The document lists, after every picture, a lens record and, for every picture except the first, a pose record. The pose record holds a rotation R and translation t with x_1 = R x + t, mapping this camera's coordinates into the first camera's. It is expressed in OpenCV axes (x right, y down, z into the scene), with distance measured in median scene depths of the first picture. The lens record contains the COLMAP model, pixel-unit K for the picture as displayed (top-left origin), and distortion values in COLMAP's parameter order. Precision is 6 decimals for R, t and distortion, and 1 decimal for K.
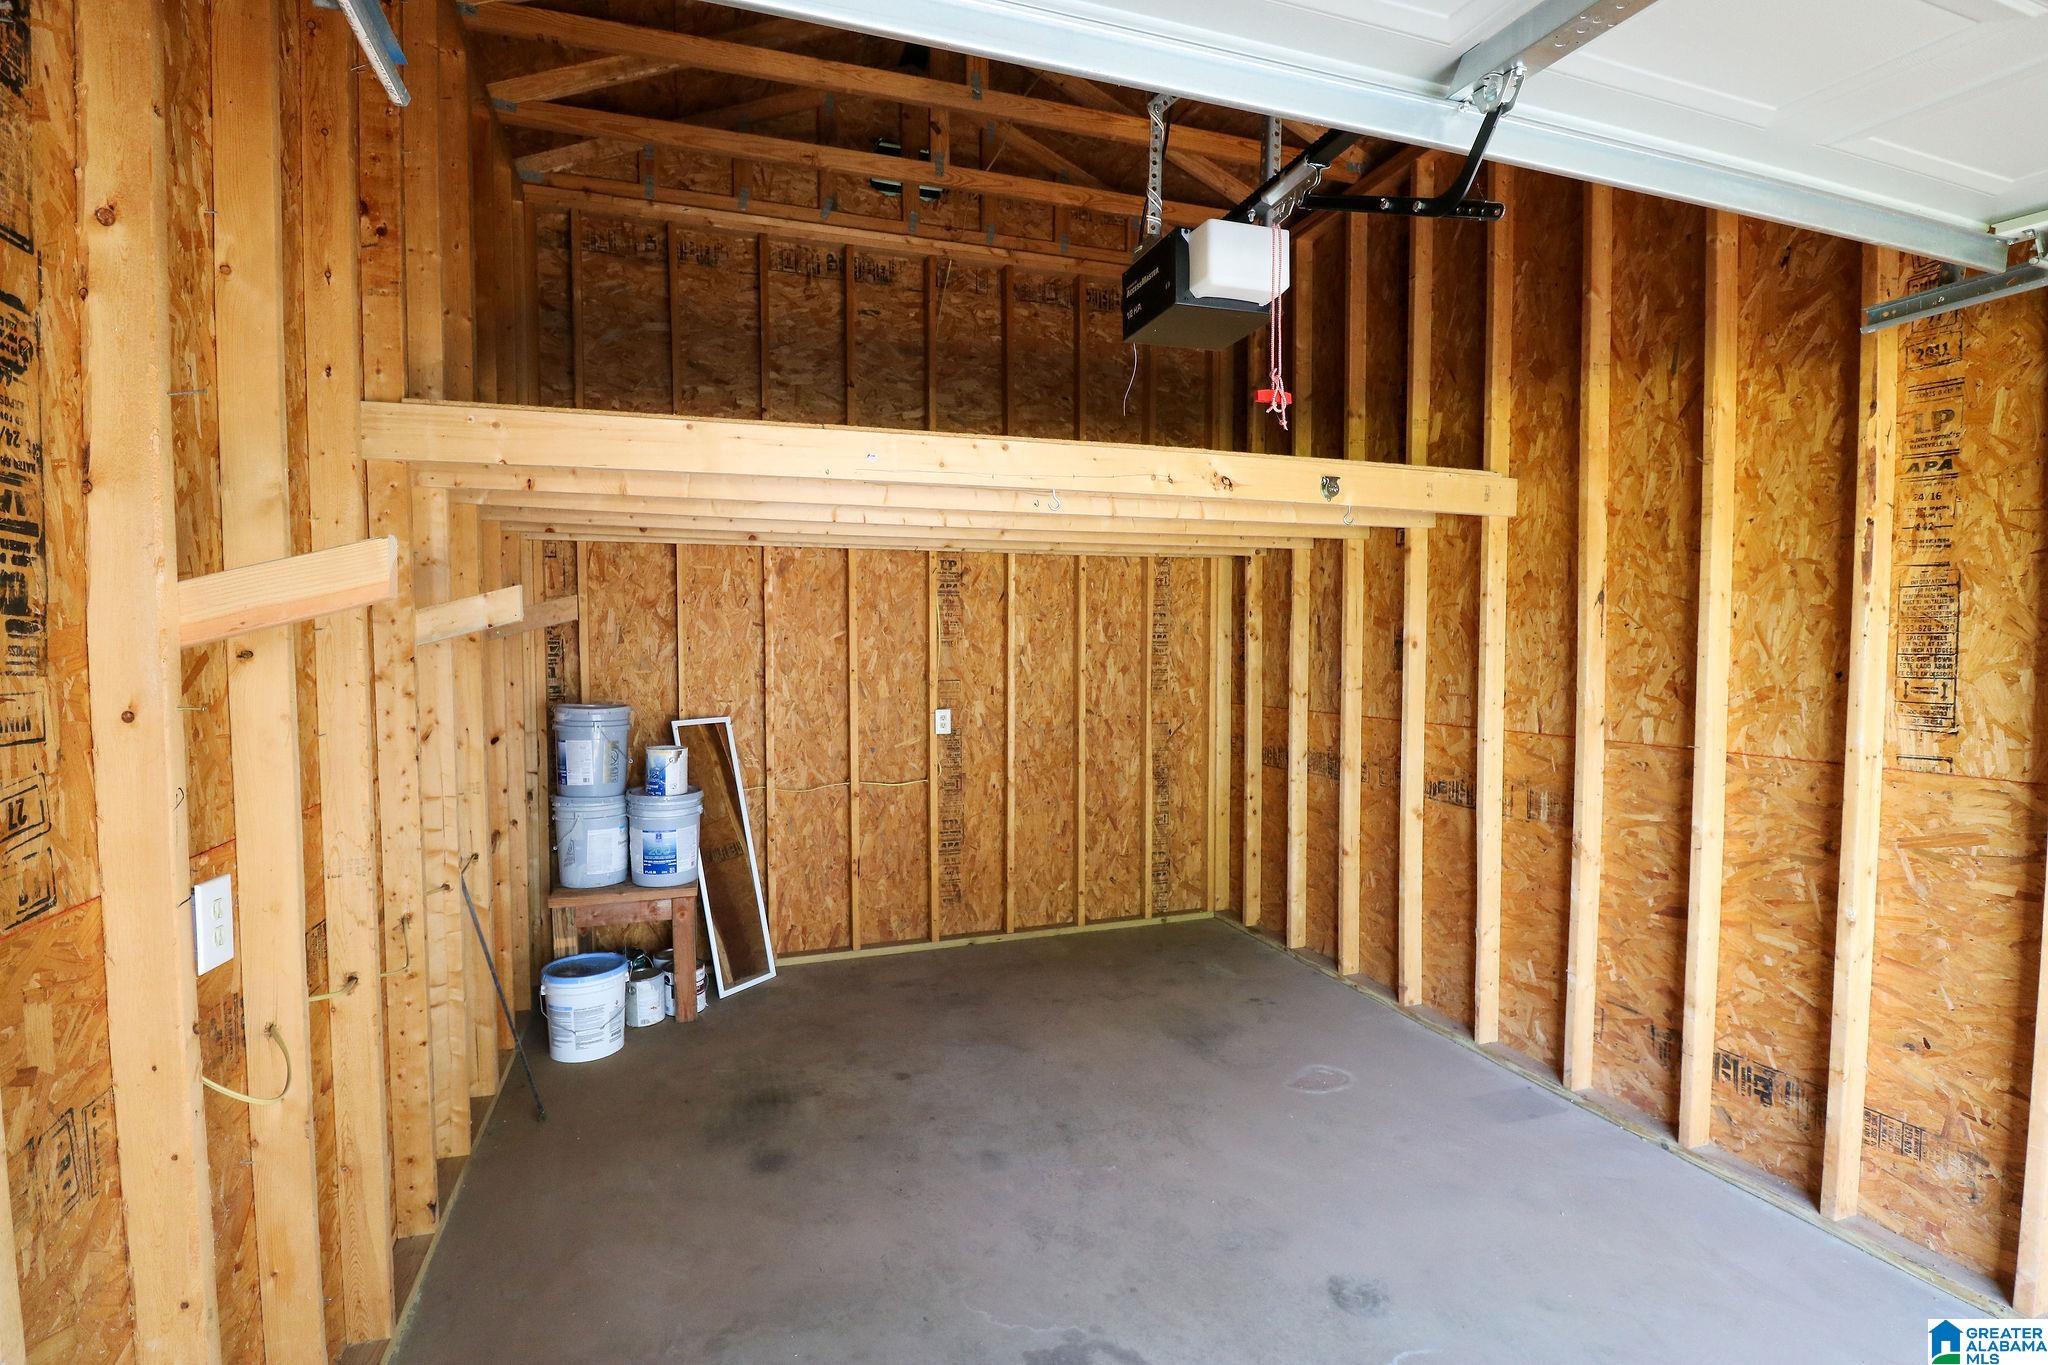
lens RADIAL K [[953.0, 0, 1024.8], [0, 953.0, 682.9], [0, 0, 1]] dist [-0.007672, -0.007578]
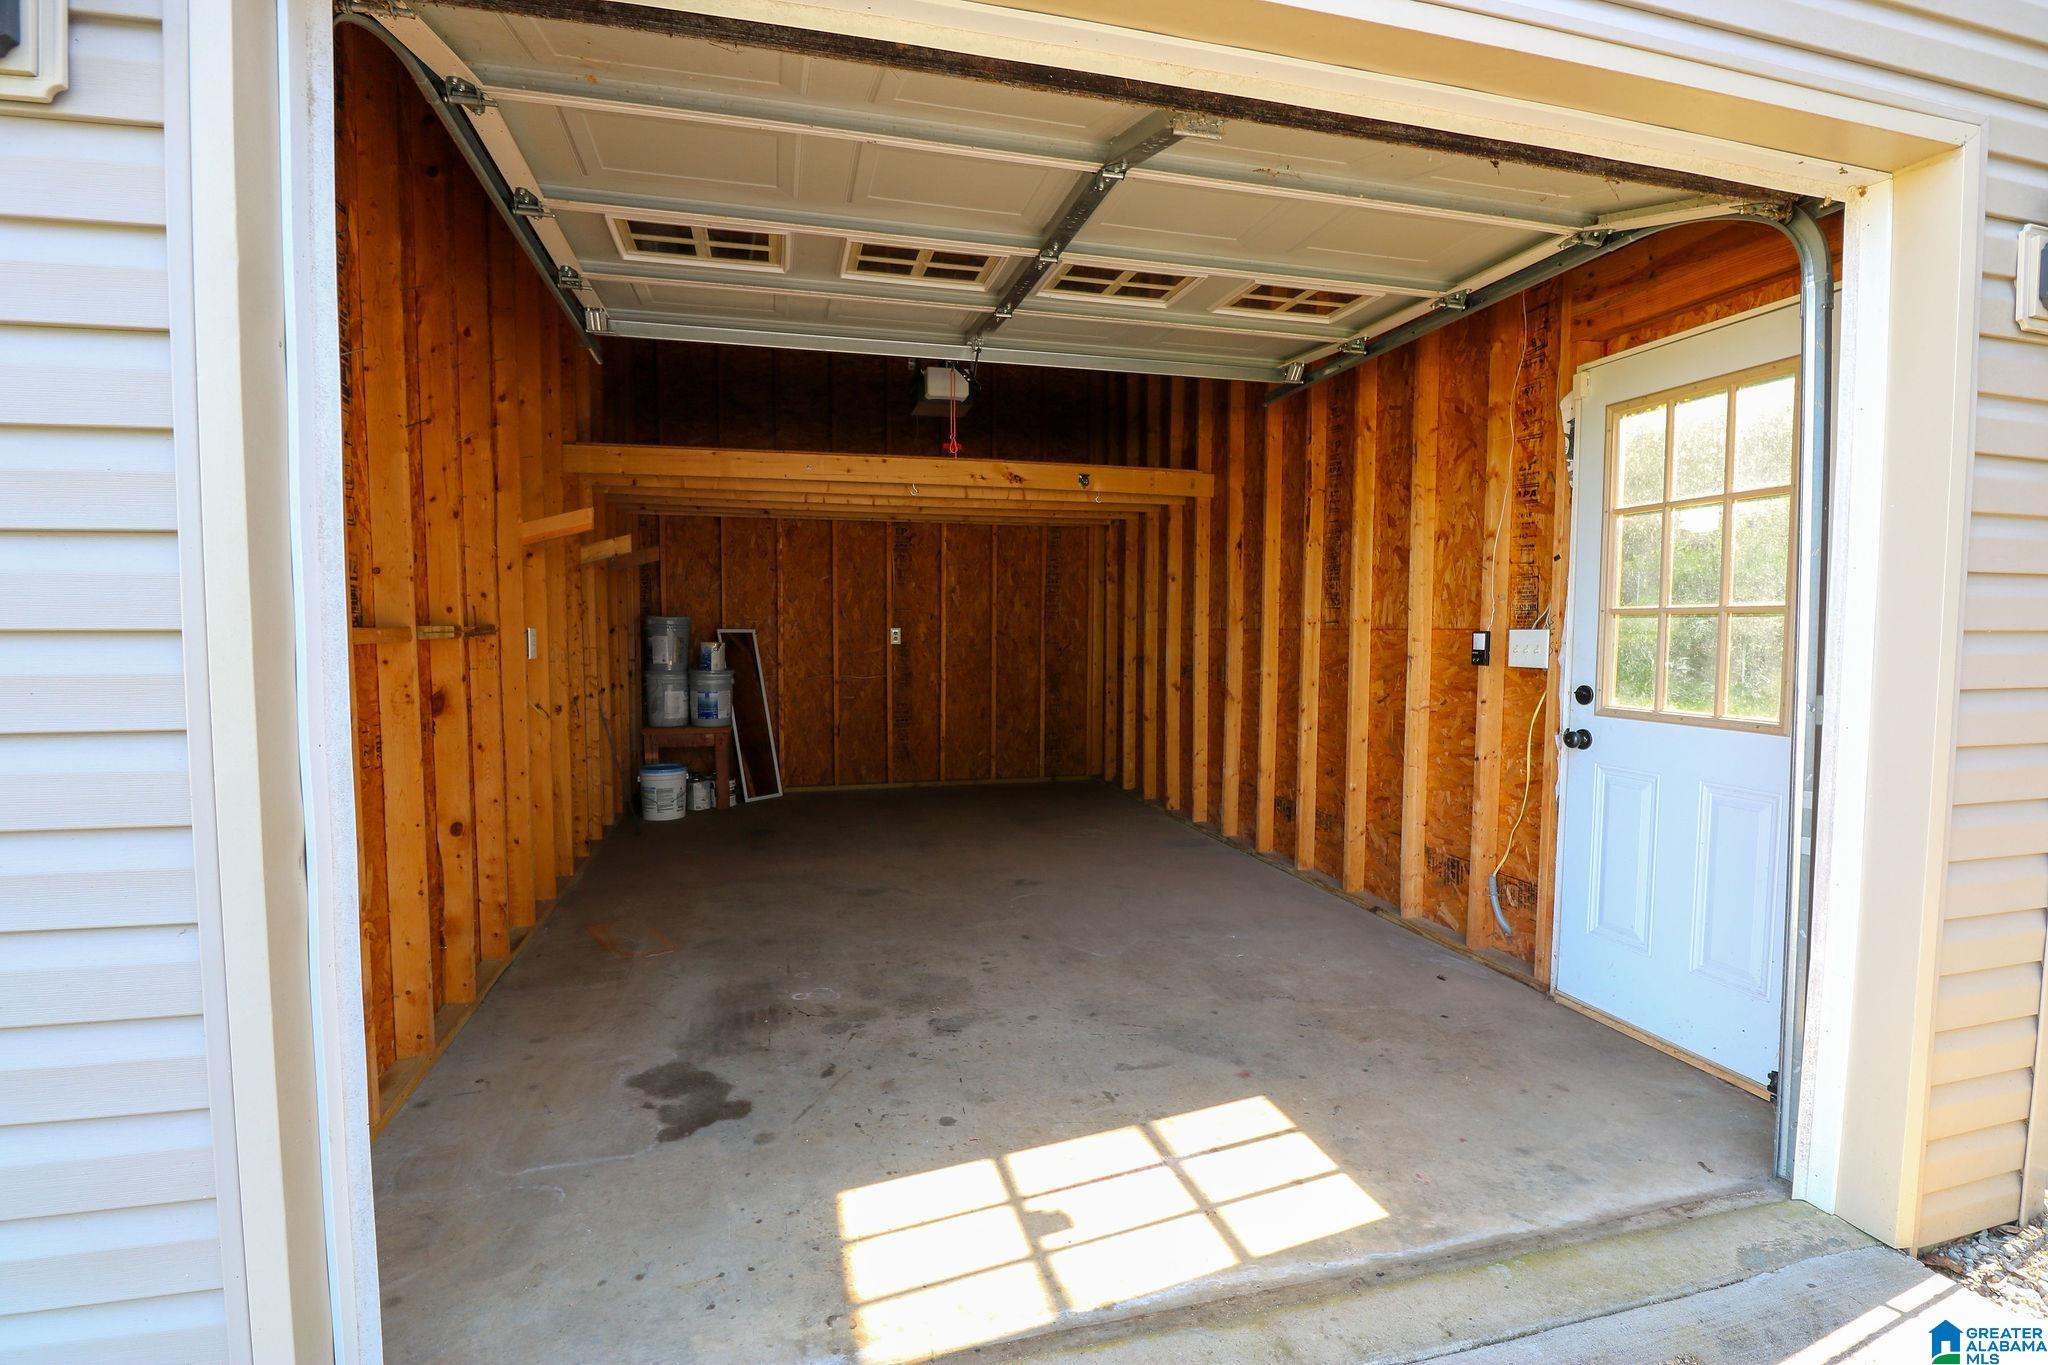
lens RADIAL K [[953.0, 0, 1022.5], [0, 953.0, 685.3], [0, 0, 1]] dist [-0.007672, -0.007578]
pose [[0.997008, 0.011496, -0.076440, 0.243893], [-0.009844, 0.999711, 0.021949, 0.088743], [0.076670, -0.021131, 0.996833, -0.512127]]
